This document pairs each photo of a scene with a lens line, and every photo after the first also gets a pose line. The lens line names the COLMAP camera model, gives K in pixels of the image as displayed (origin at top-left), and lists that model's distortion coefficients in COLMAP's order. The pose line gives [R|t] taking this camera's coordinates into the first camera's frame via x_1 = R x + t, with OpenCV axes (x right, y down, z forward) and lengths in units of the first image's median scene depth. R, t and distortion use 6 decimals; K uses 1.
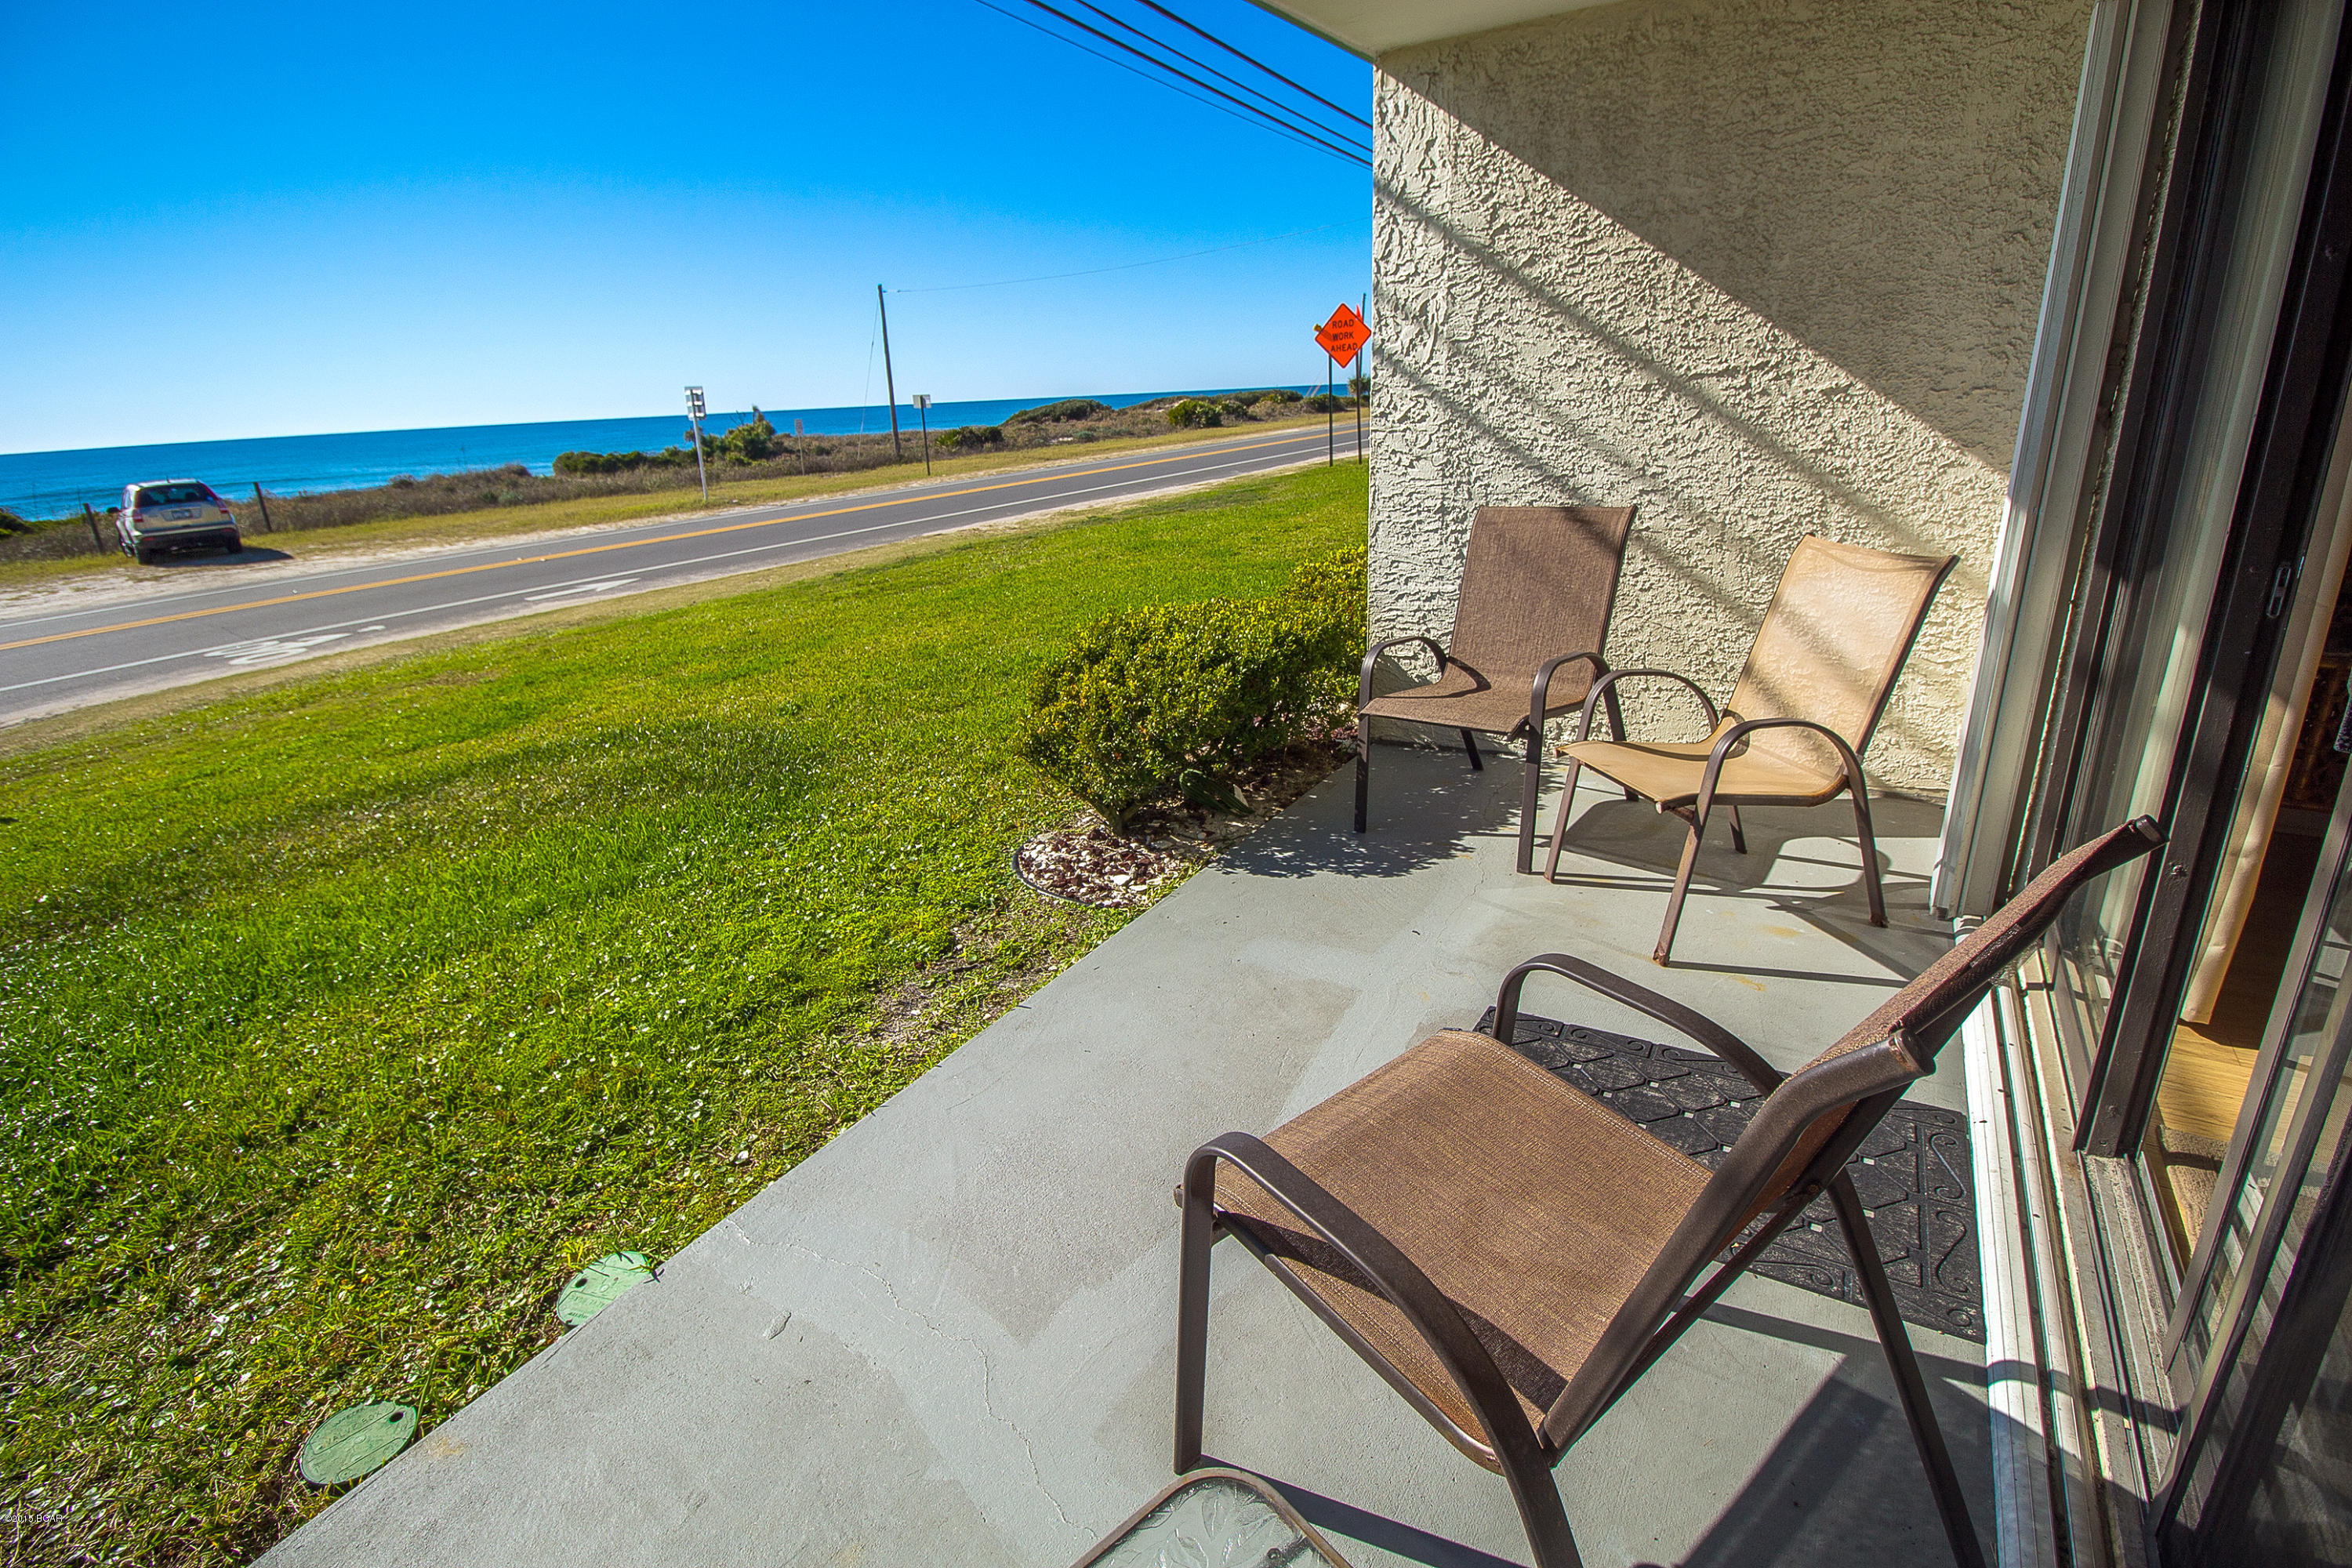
lens RADIAL K [[1109.8, 0, 1179.5], [0, 1109.8, 795.5], [0, 0, 1]] dist [-0.009131, -0.003710]
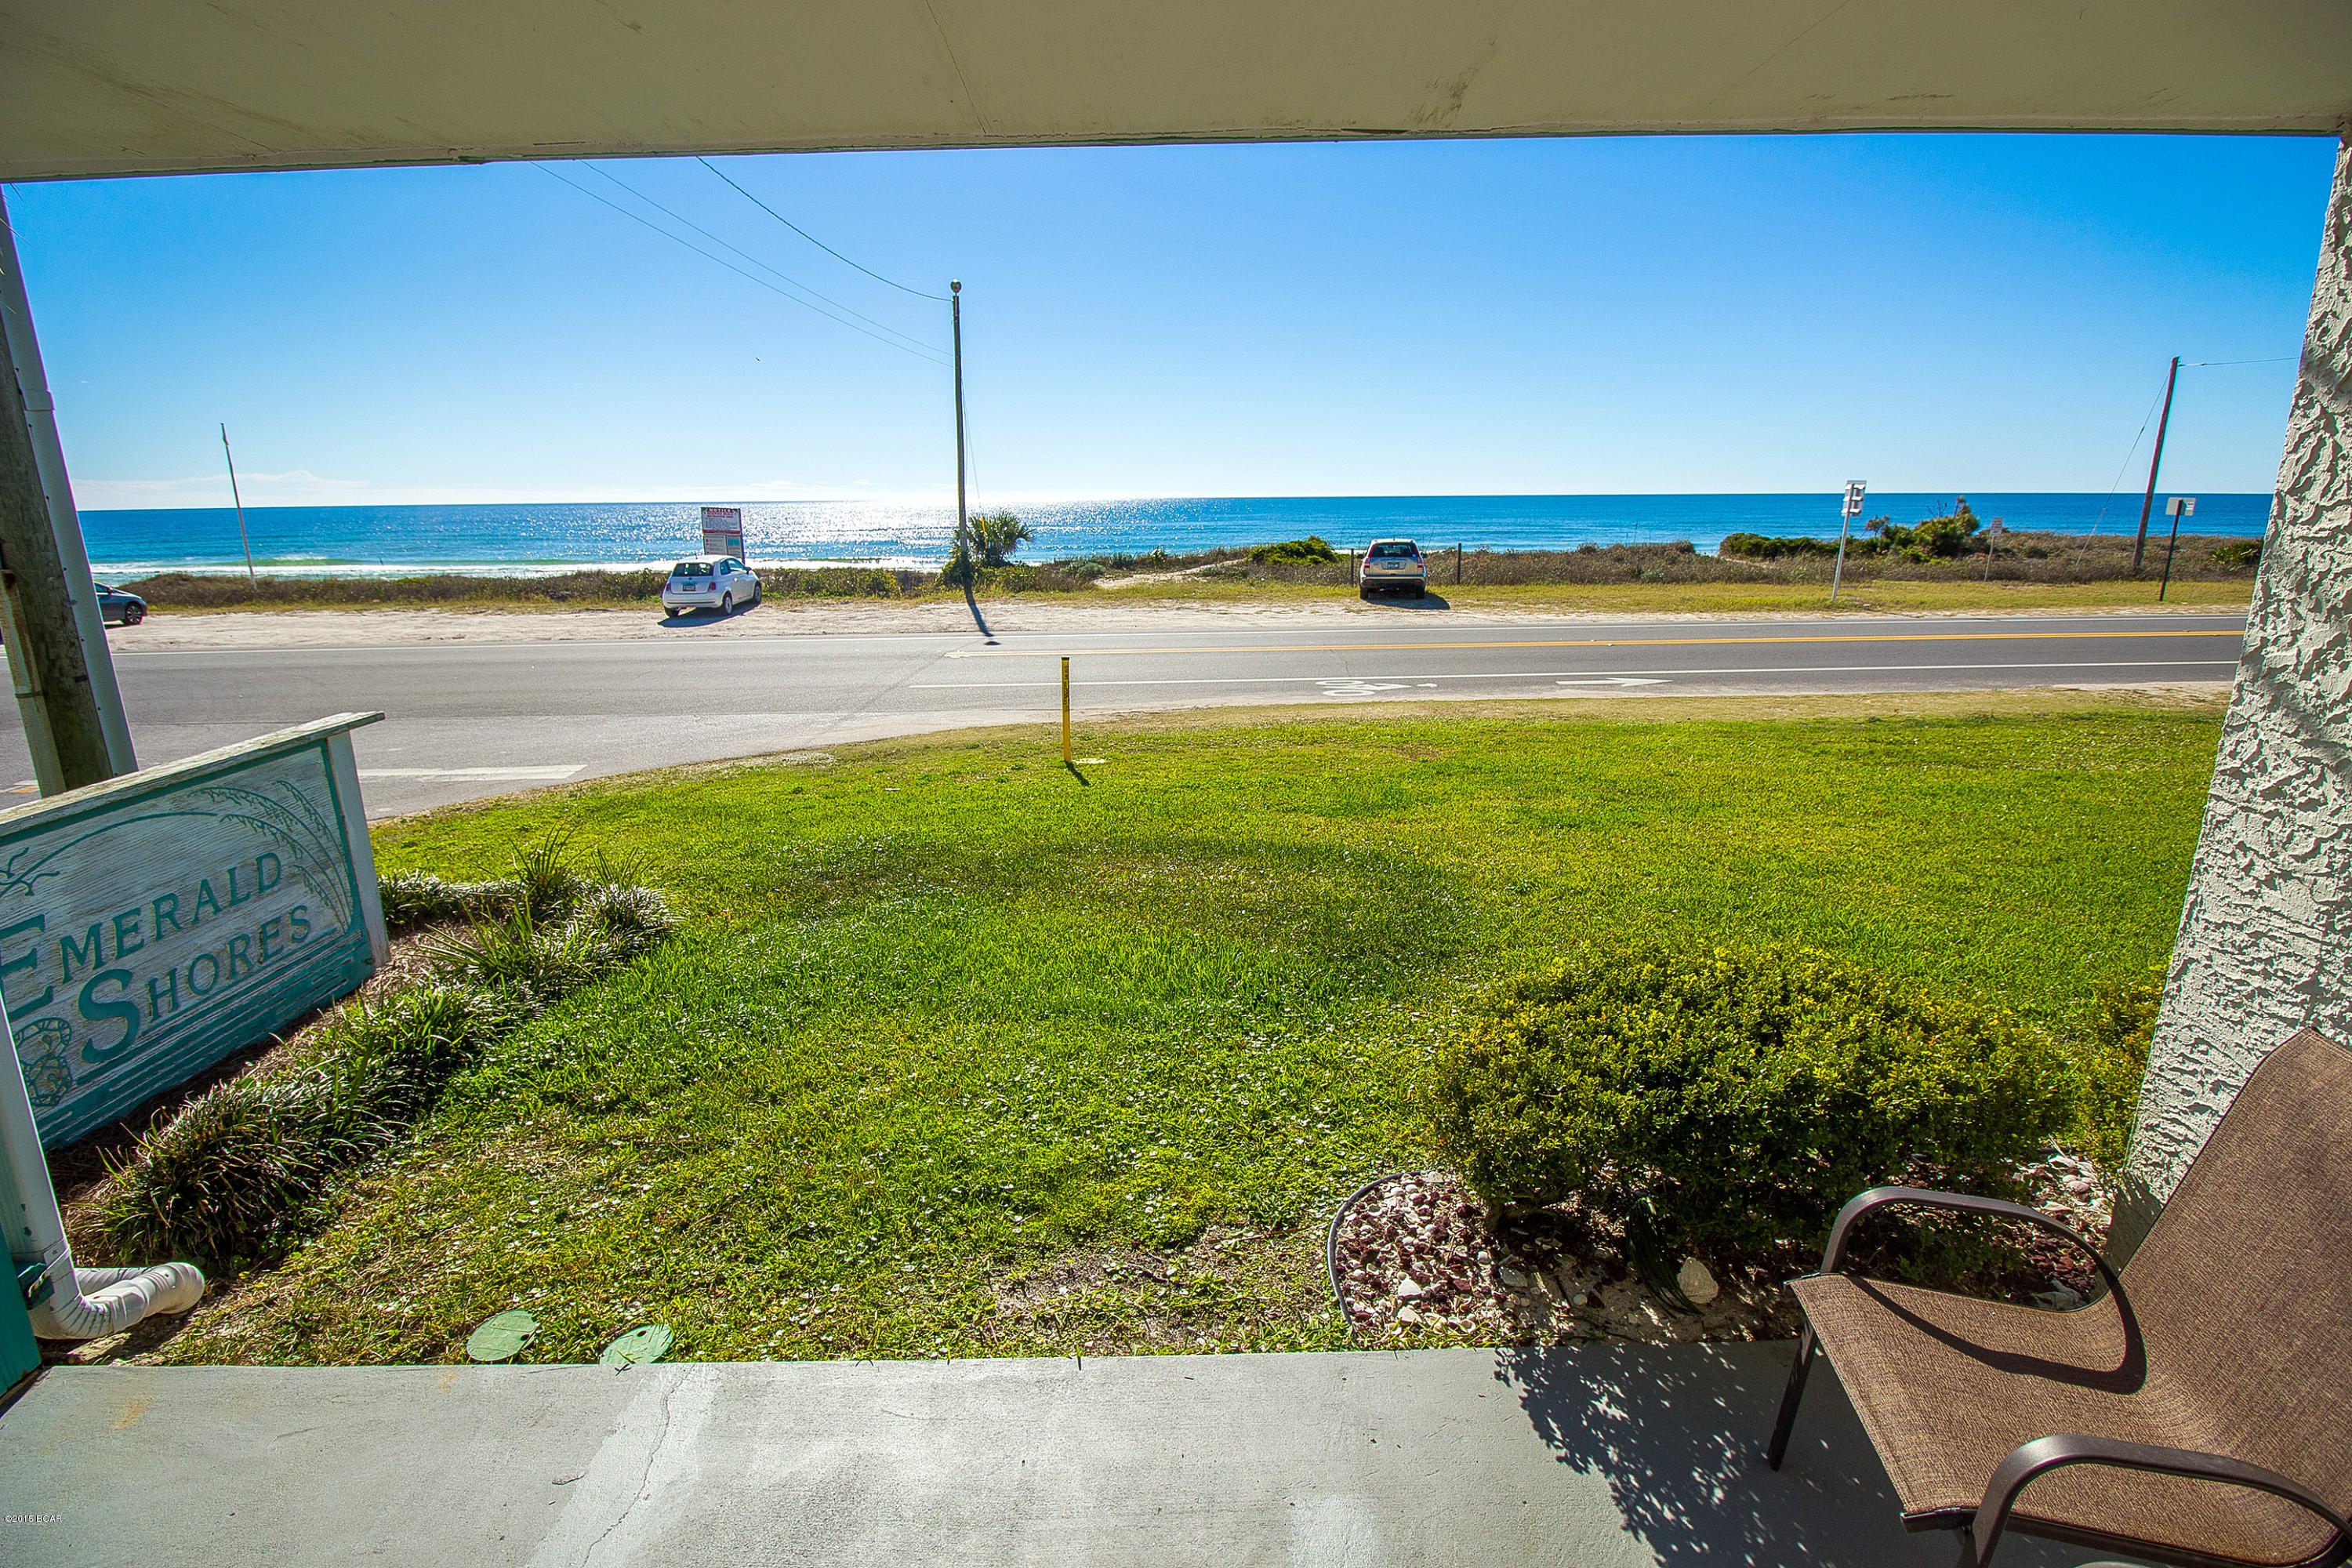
lens RADIAL K [[1109.8, 0, 1164.0], [0, 1109.8, 773.8], [0, 0, 1]] dist [-0.009131, -0.003710]
pose [[0.532159, 0.243328, -0.810925, 0.335416], [-0.301310, 0.949532, 0.087188, -0.238367], [0.791214, 0.197941, 0.578619, 0.305887]]
